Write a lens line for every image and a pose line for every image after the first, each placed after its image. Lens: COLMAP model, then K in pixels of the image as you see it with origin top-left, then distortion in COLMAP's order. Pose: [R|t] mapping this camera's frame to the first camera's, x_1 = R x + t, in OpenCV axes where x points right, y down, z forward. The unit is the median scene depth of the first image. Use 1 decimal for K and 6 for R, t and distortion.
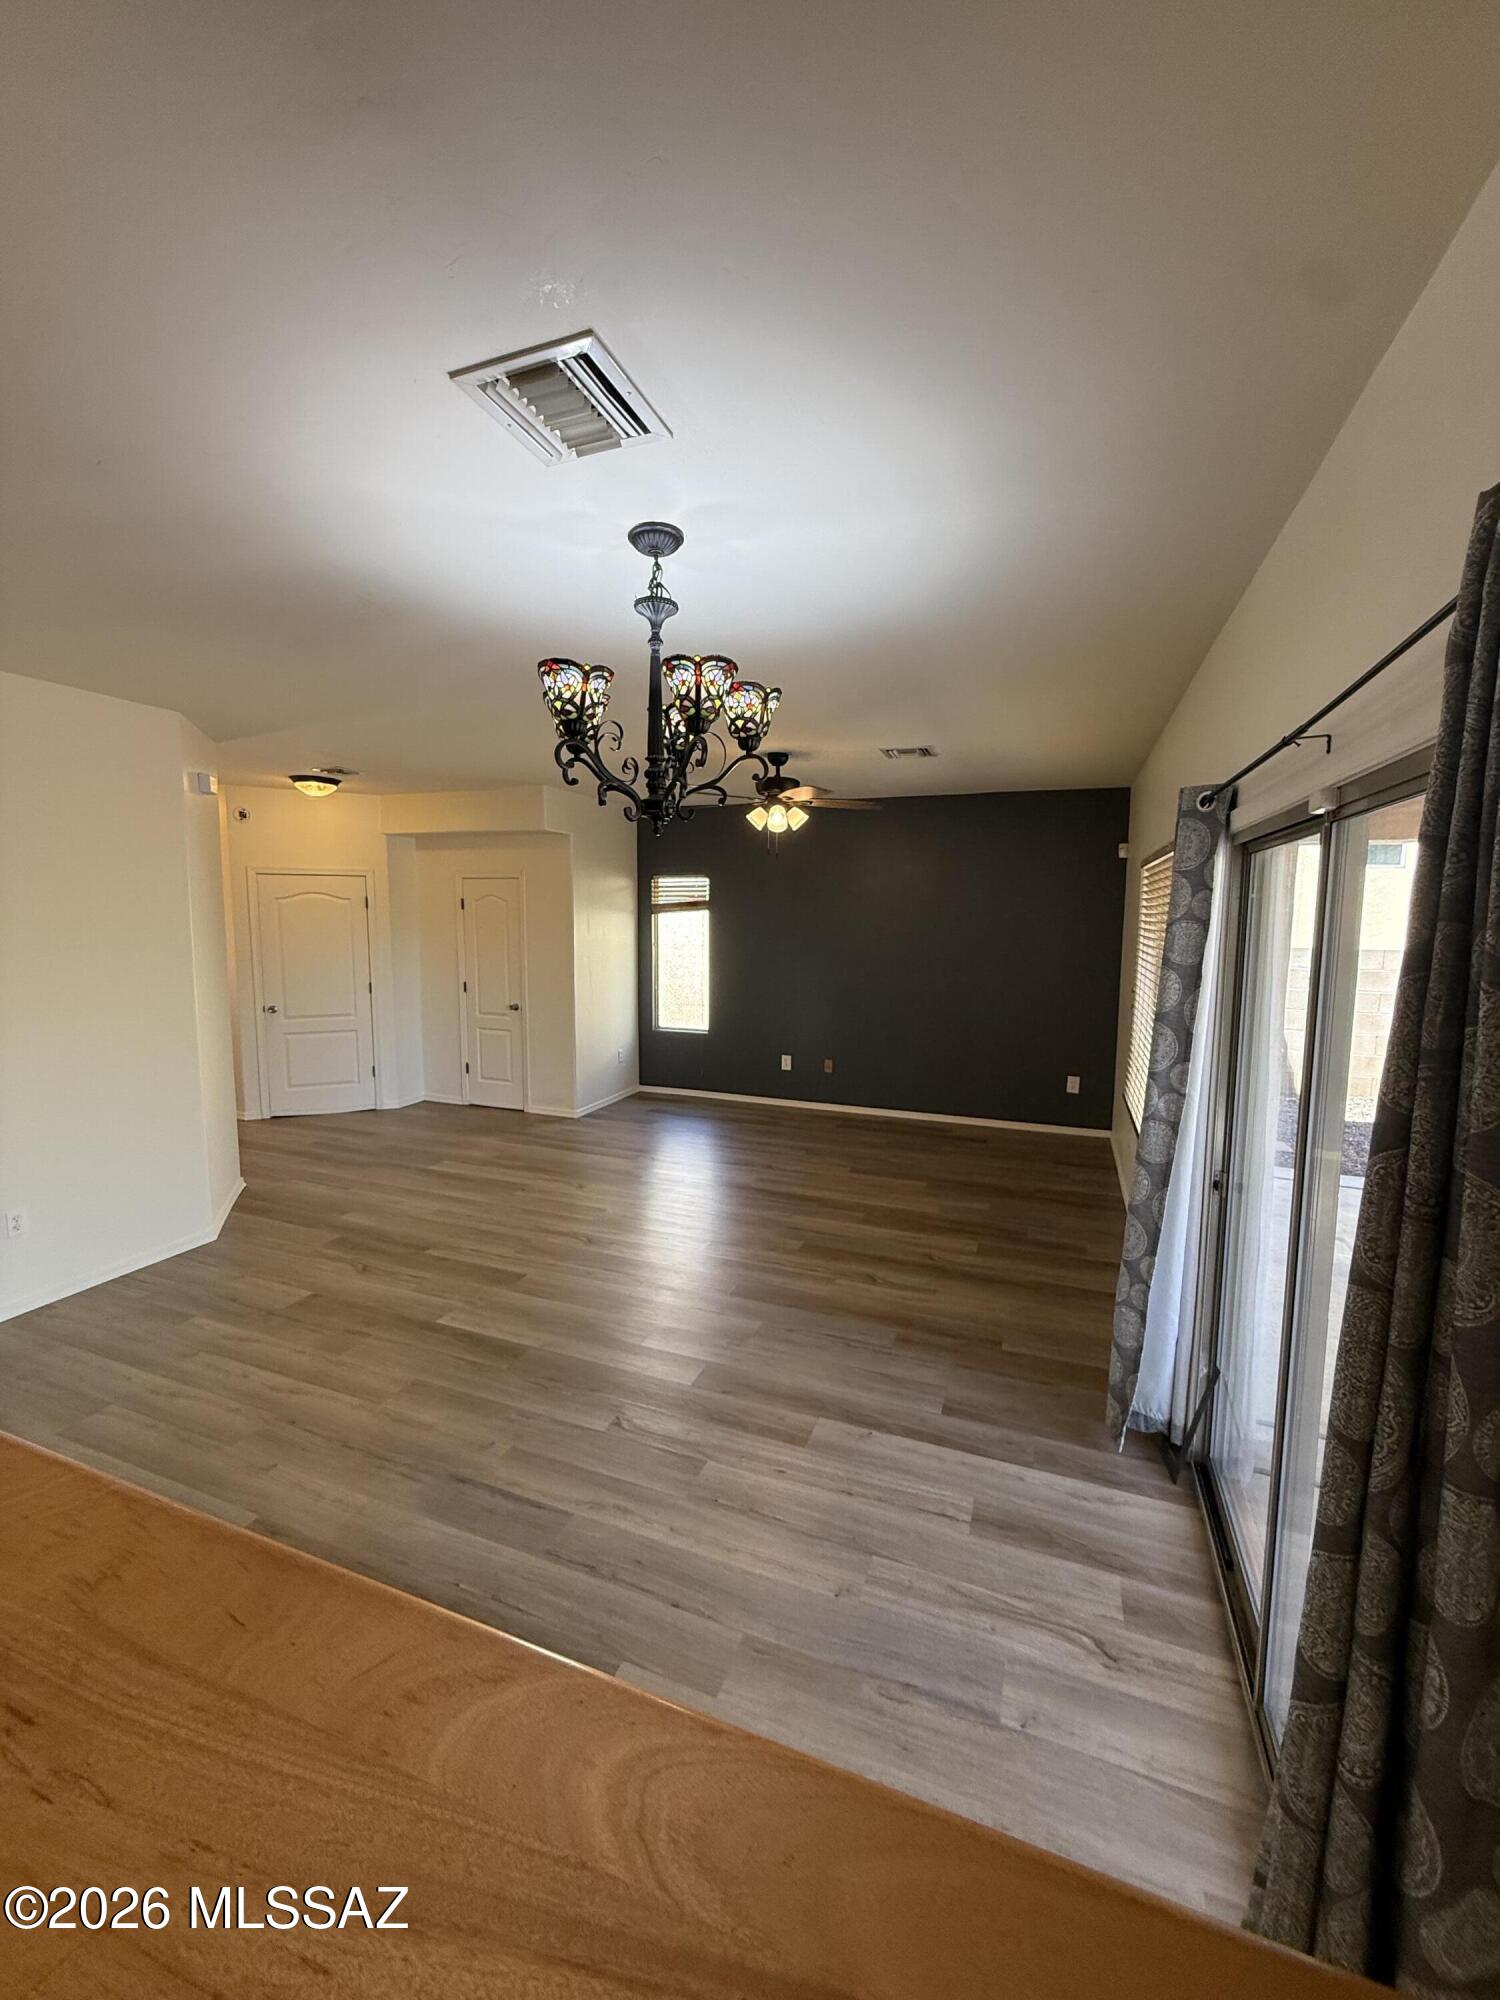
lens RADIAL K [[798.6, 0, 749.0], [0, 798.6, 992.6], [0, 0, 1]] dist [0.001543, 0.000308]
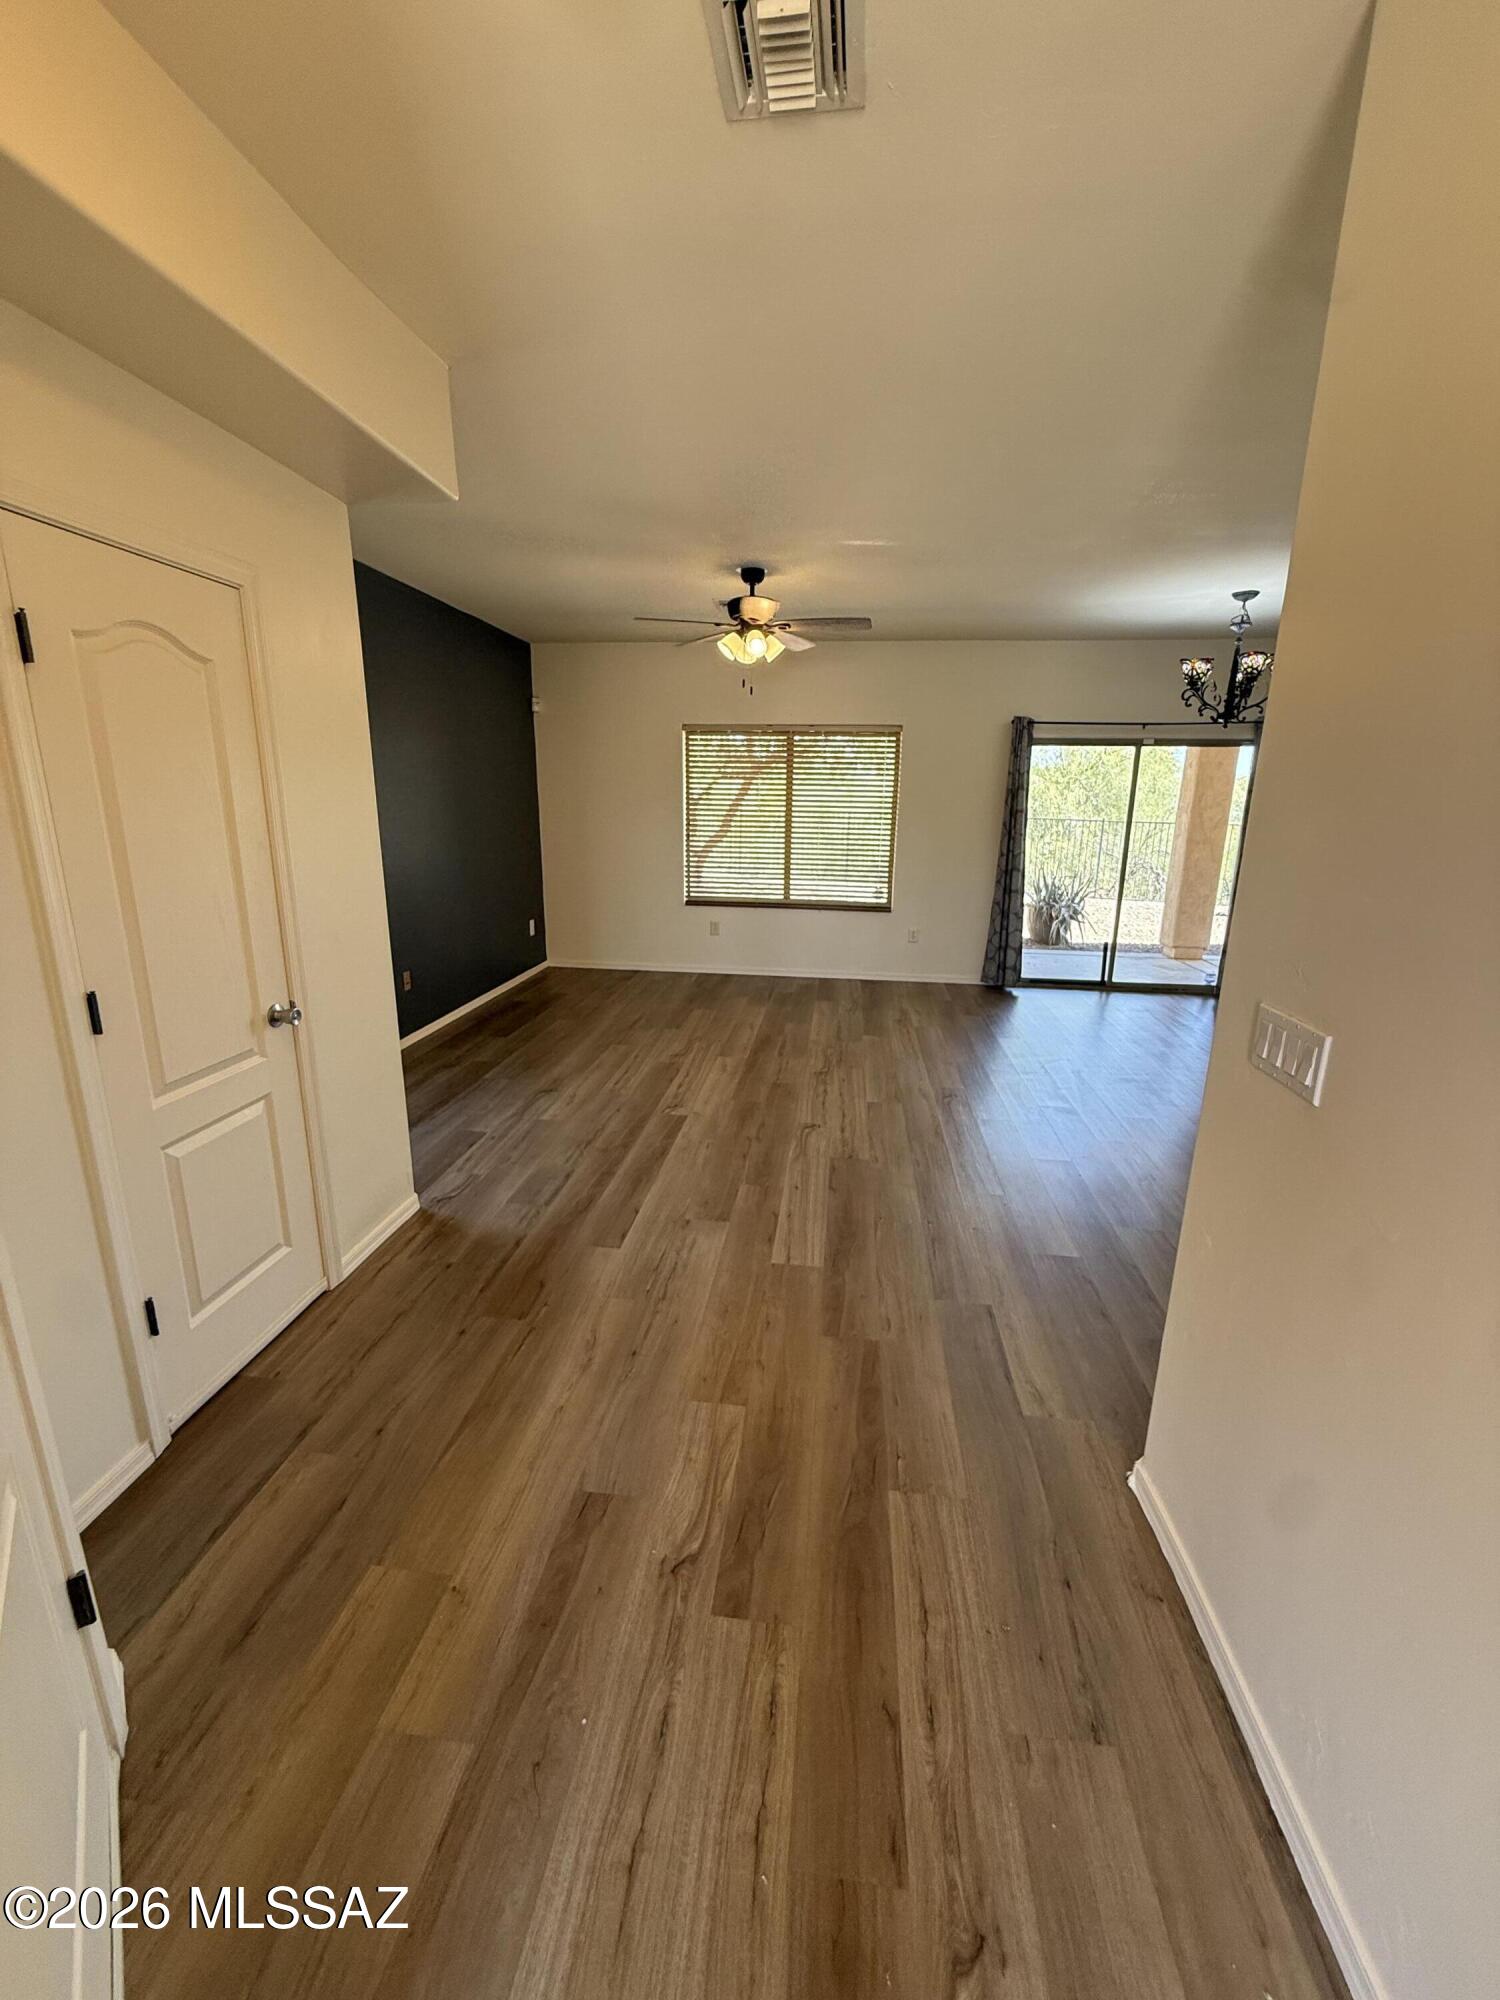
lens RADIAL K [[798.6, 0, 745.9], [0, 798.6, 1000.2], [0, 0, 1]] dist [0.001543, 0.000308]
pose [[-0.246816, -0.249593, 0.936368, -1.025570], [0.084403, 0.957053, 0.277354, -0.096729], [-0.965380, 0.147488, -0.215150, 1.429339]]
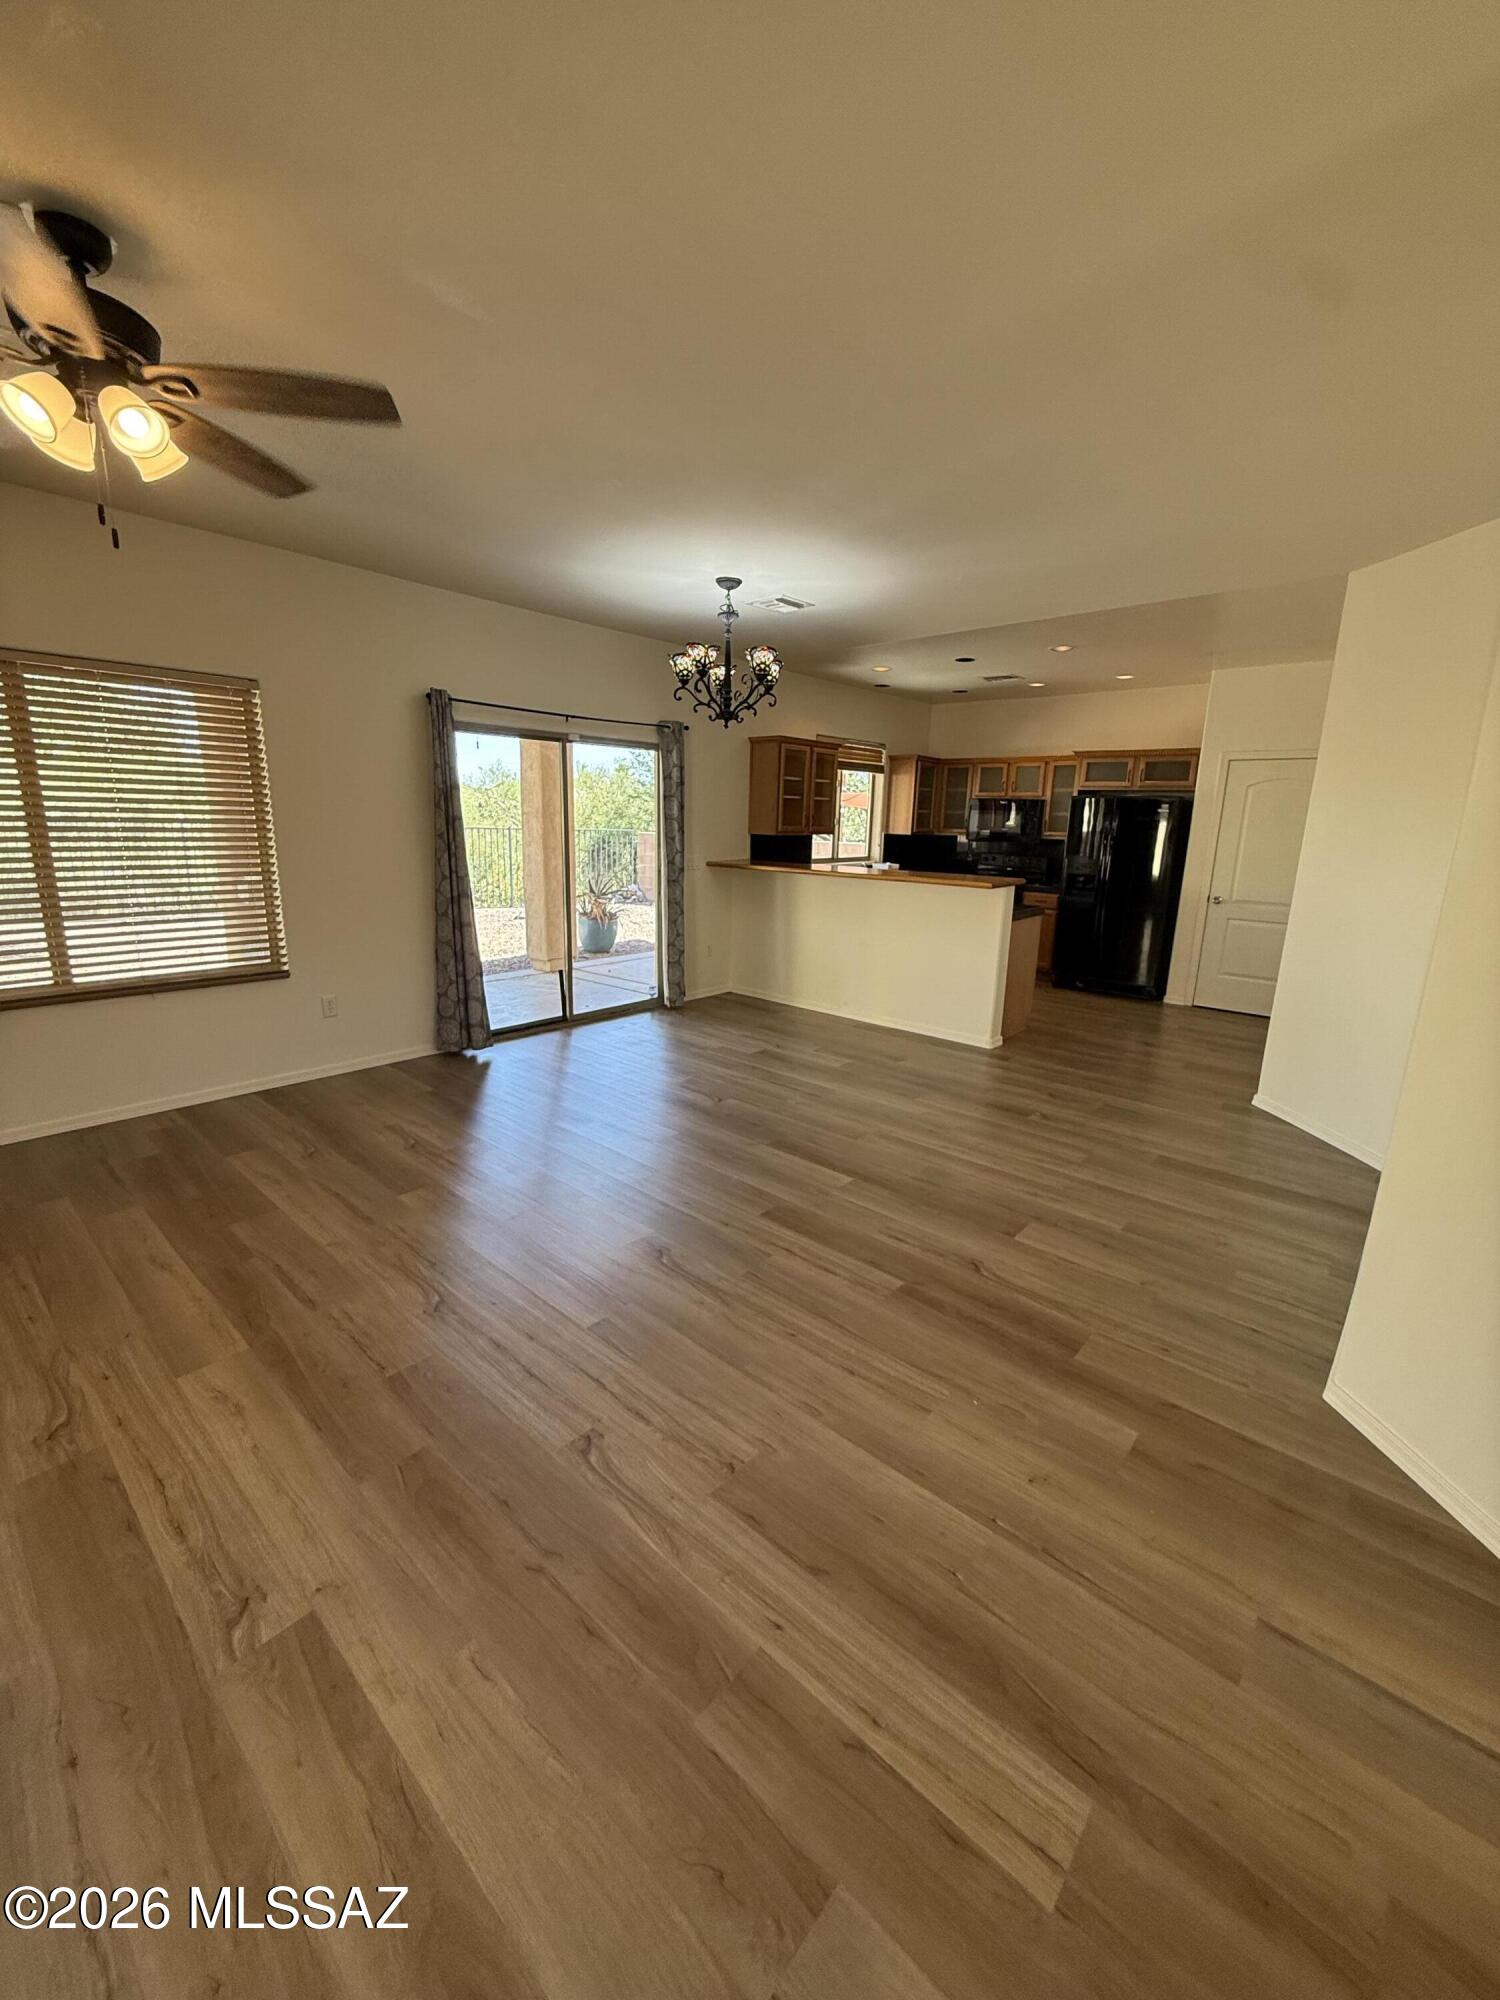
lens RADIAL K [[798.6, 0, 753.1], [0, 798.6, 1002.1], [0, 0, 1]] dist [0.001543, 0.000308]
pose [[-0.938597, -0.108601, 0.327477, -0.459635], [0.003737, 0.945913, 0.324400, -0.094750], [-0.344995, 0.305705, -0.887425, 1.482644]]
